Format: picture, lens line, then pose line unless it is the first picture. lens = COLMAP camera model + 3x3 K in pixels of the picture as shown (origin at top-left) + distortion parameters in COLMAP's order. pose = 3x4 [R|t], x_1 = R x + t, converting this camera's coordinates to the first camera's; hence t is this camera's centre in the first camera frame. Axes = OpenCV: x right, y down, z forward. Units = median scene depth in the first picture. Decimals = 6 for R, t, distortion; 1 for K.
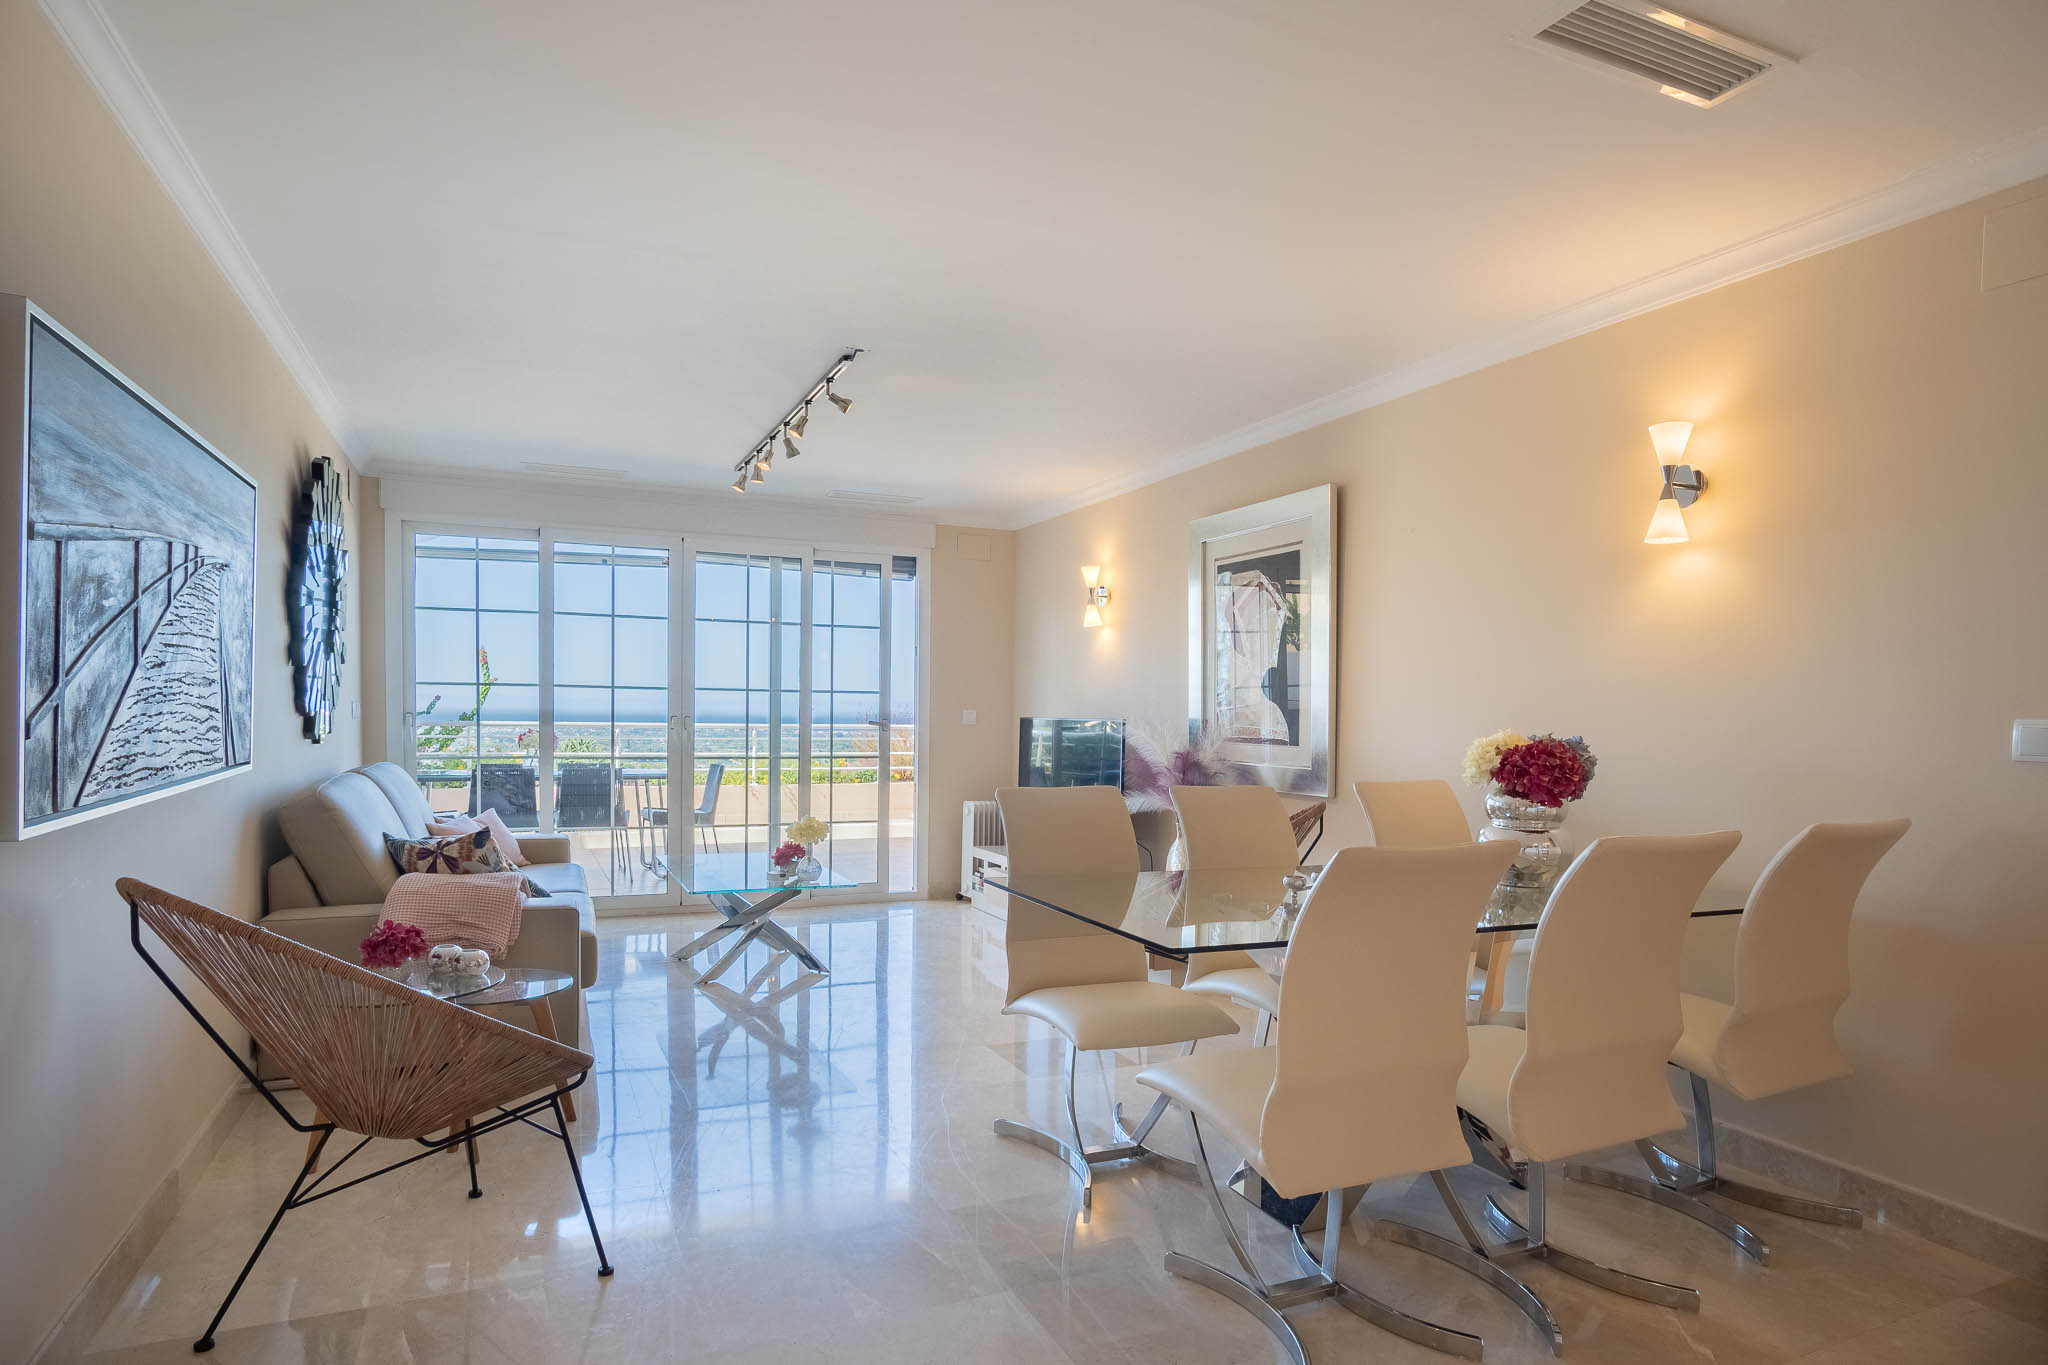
lens RADIAL K [[1103.7, 0, 962.1], [0, 1103.7, 770.3], [0, 0, 1]] dist [-0.002837, -0.000004]
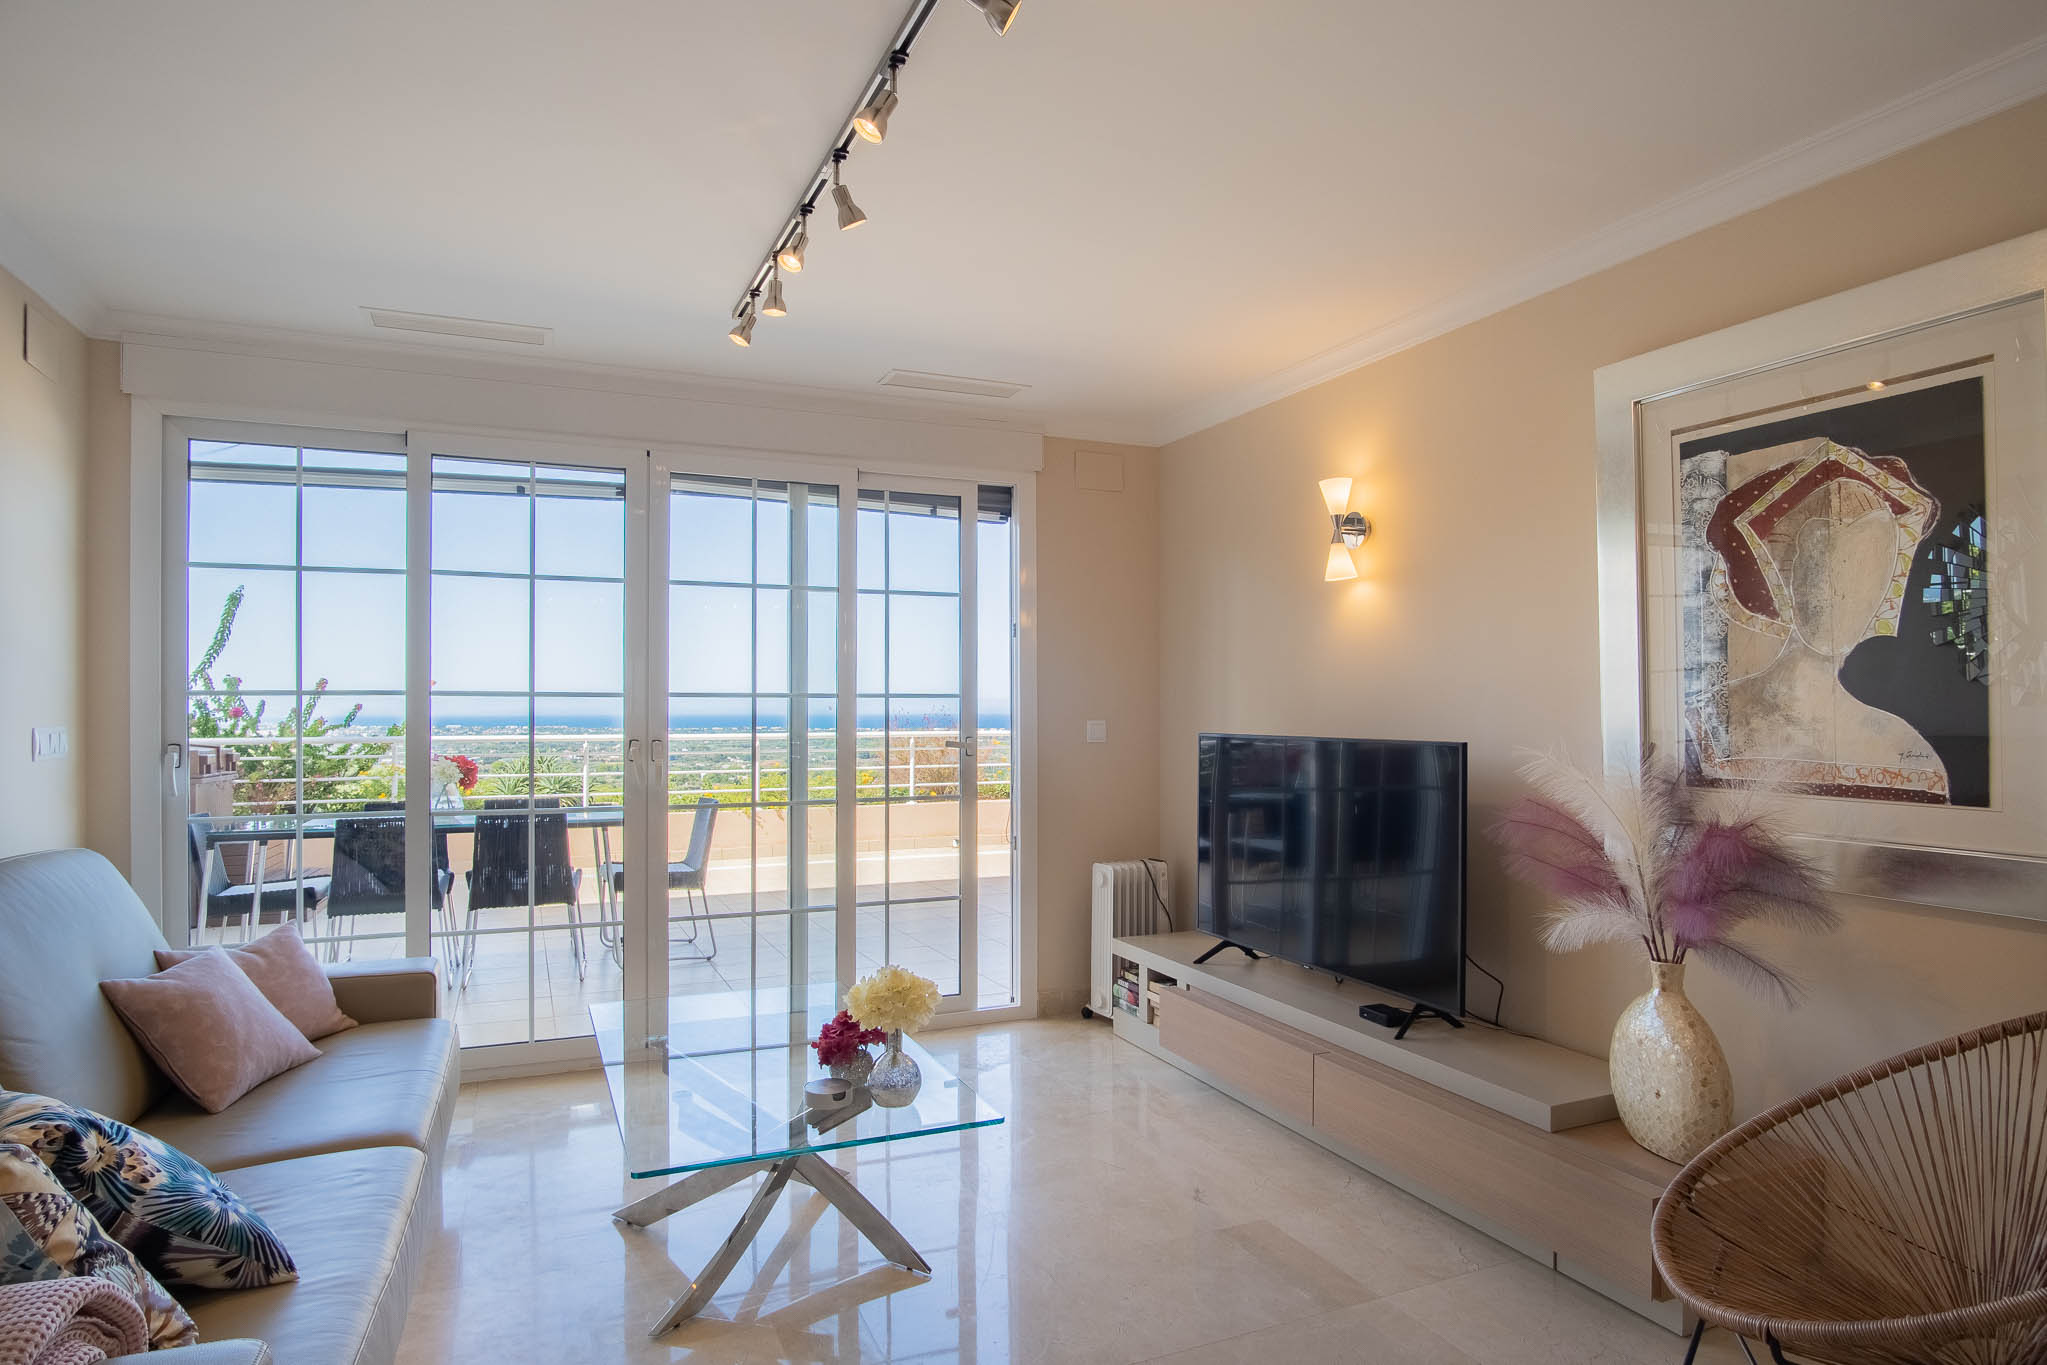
lens RADIAL K [[1124.8, 0, 986.3], [0, 1124.8, 693.1], [0, 0, 1]] dist [-0.011168, 0.000169]
pose [[0.999712, -0.015256, 0.018502, -0.076180], [0.016443, 0.997699, -0.065779, -0.030757], [-0.017456, 0.066064, 0.997663, 0.370908]]
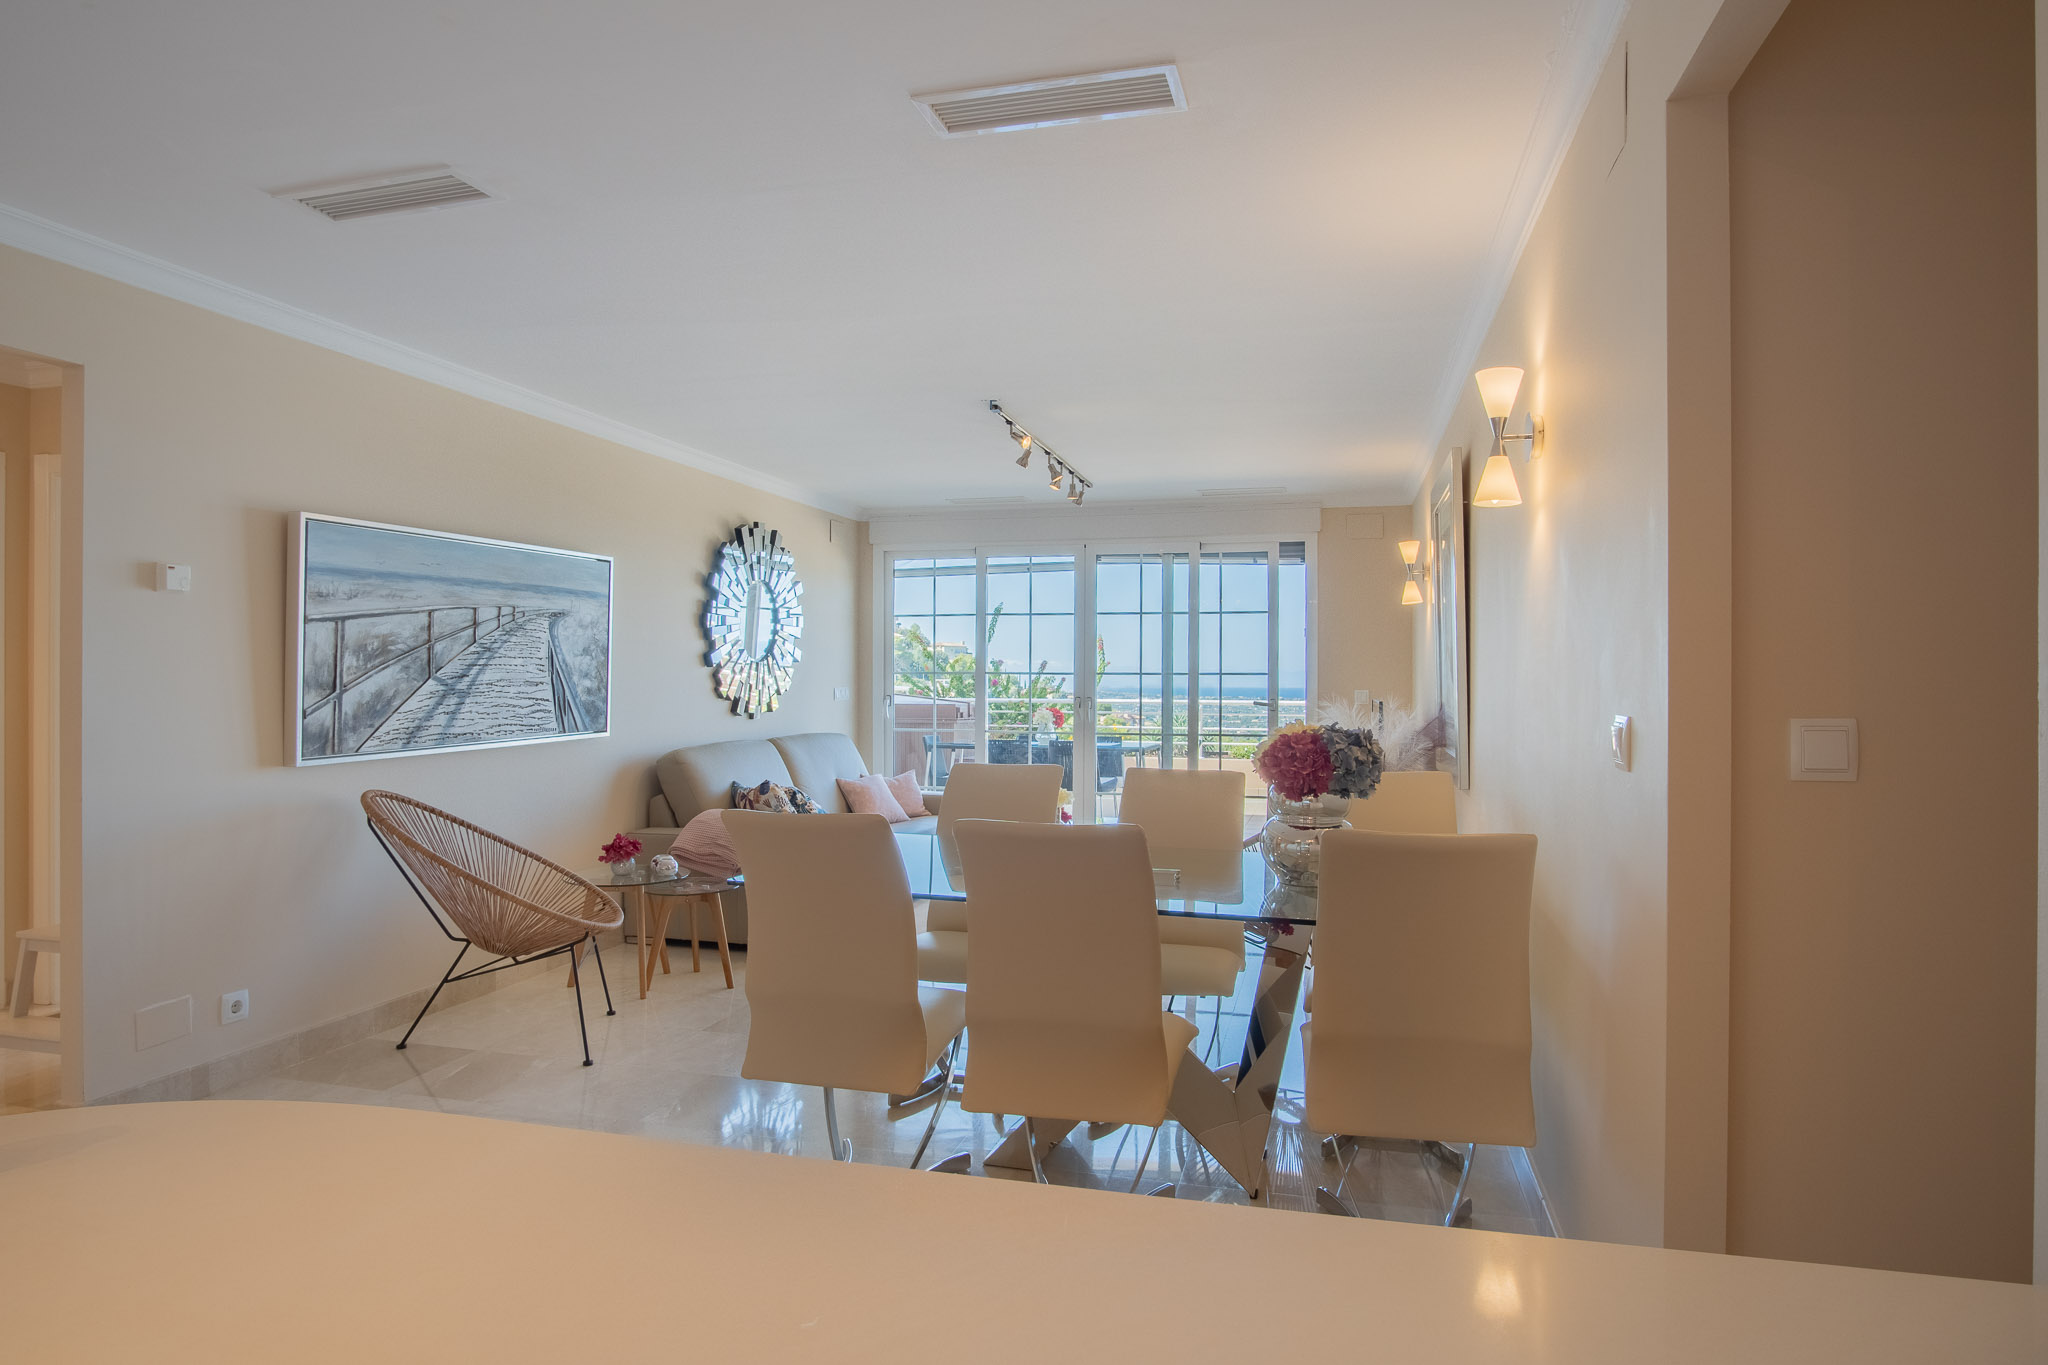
lens RADIAL K [[1102.7, 0, 1024.0], [0, 1102.7, 682.5], [0, 0, 1]] dist [-0.021790, 0.001335]
pose [[0.807626, -0.009982, -0.589611, 0.372072], [-0.023695, 0.998500, -0.049360, -0.006163], [0.589219, 0.053835, 0.806178, 0.032248]]
